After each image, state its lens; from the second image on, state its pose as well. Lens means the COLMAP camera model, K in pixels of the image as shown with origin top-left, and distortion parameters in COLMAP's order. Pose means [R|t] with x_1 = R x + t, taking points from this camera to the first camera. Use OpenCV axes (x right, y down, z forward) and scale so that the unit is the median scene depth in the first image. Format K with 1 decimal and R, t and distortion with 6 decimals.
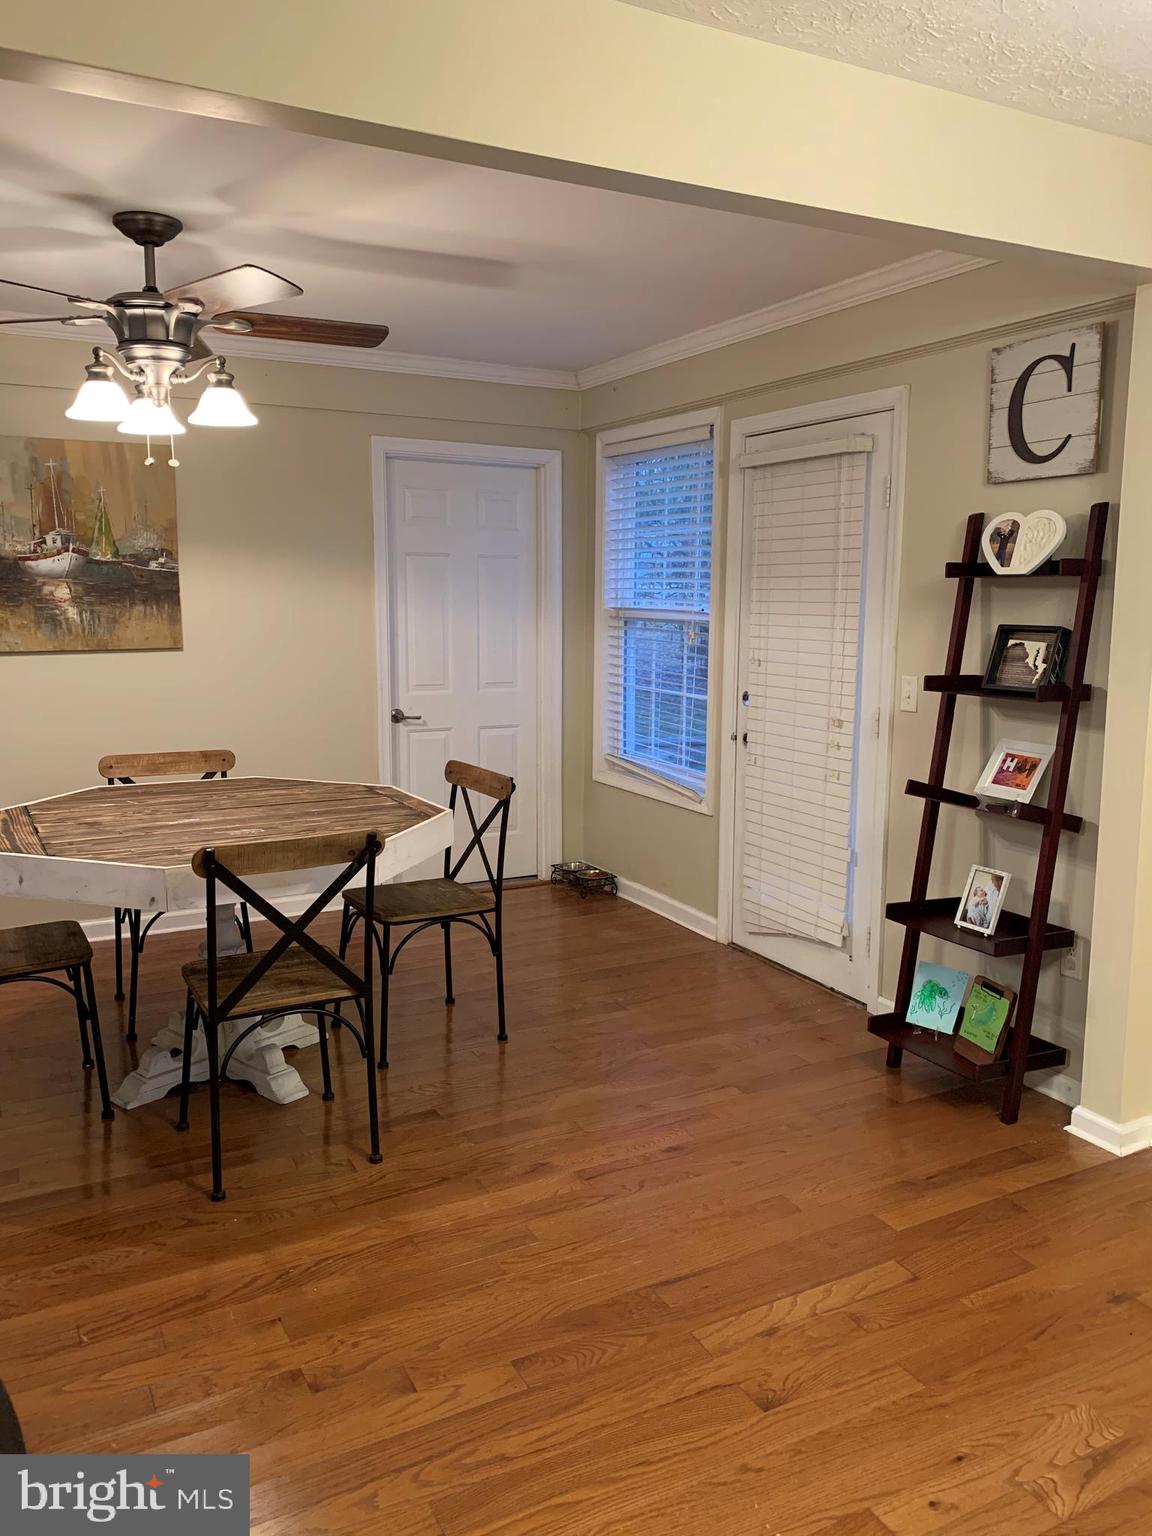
lens RADIAL K [[1157.6, 0, 576.4], [0, 1157.6, 770.0], [0, 0, 1]] dist [0.042425, -0.062012]
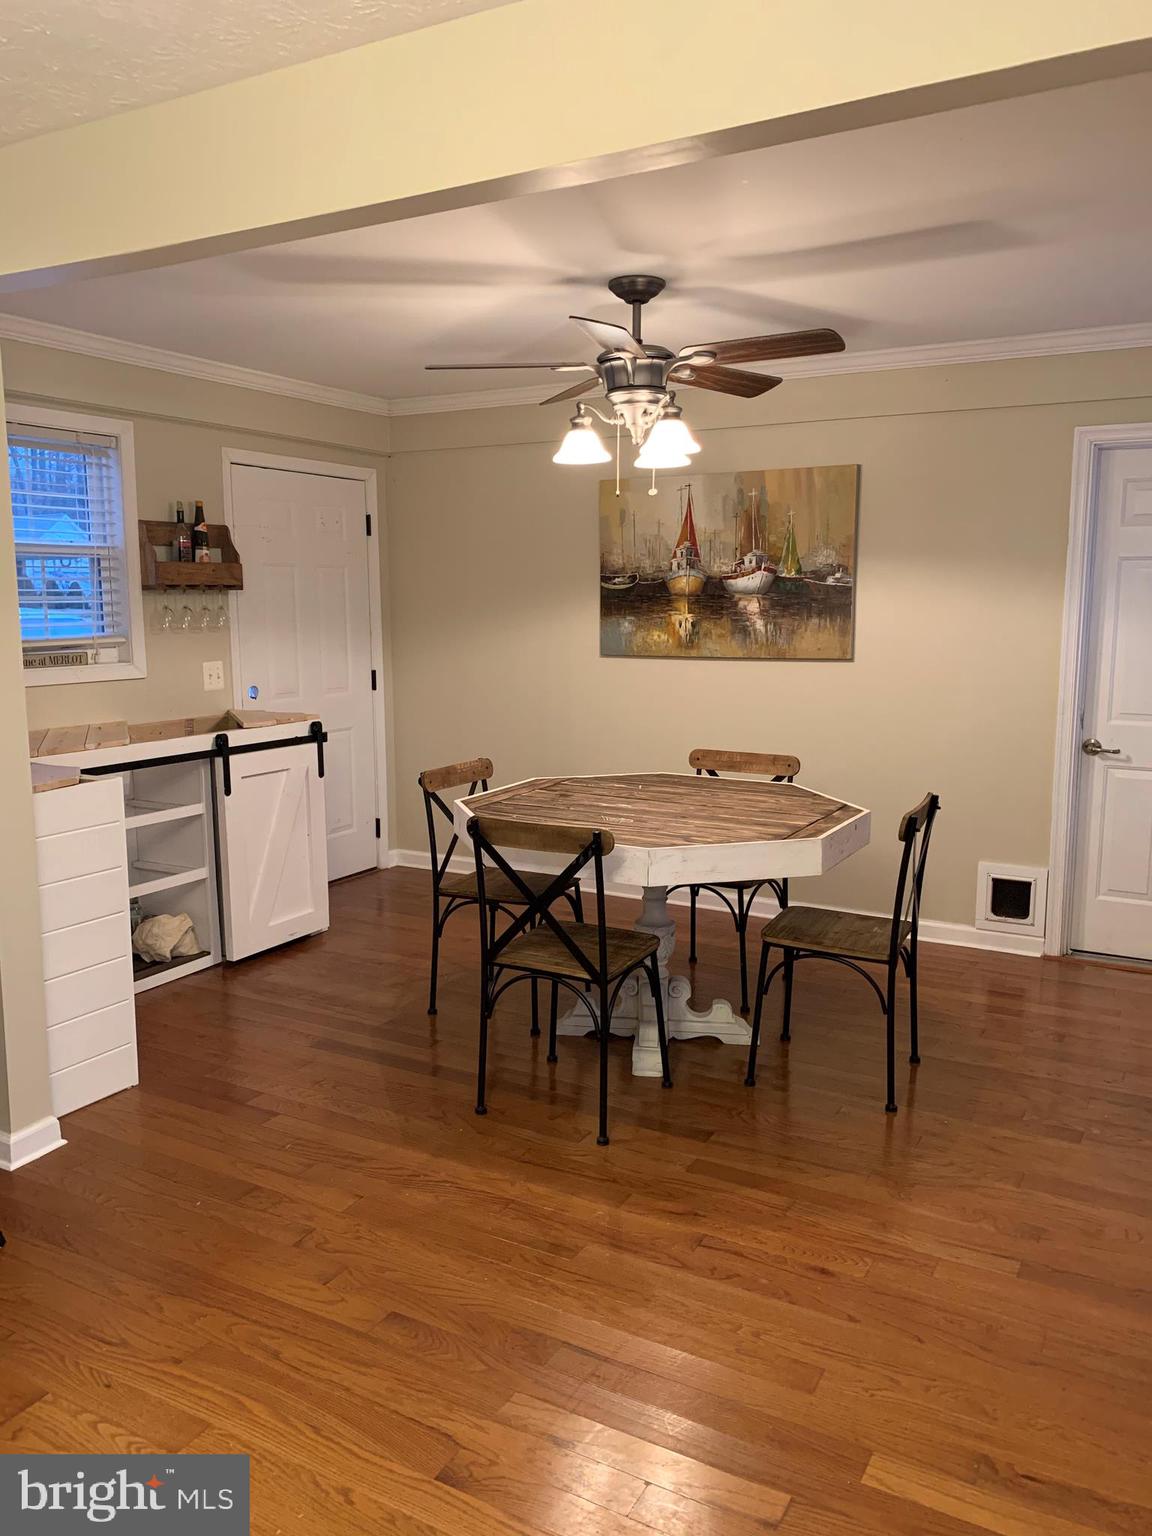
lens RADIAL K [[1157.6, 0, 578.8], [0, 1157.6, 772.5], [0, 0, 1]] dist [0.042425, -0.062012]
pose [[0.544641, 0.117023, -0.830465, 0.459083], [-0.125927, 0.990402, 0.056974, -0.037901], [0.829161, 0.073547, 0.554150, 0.264239]]
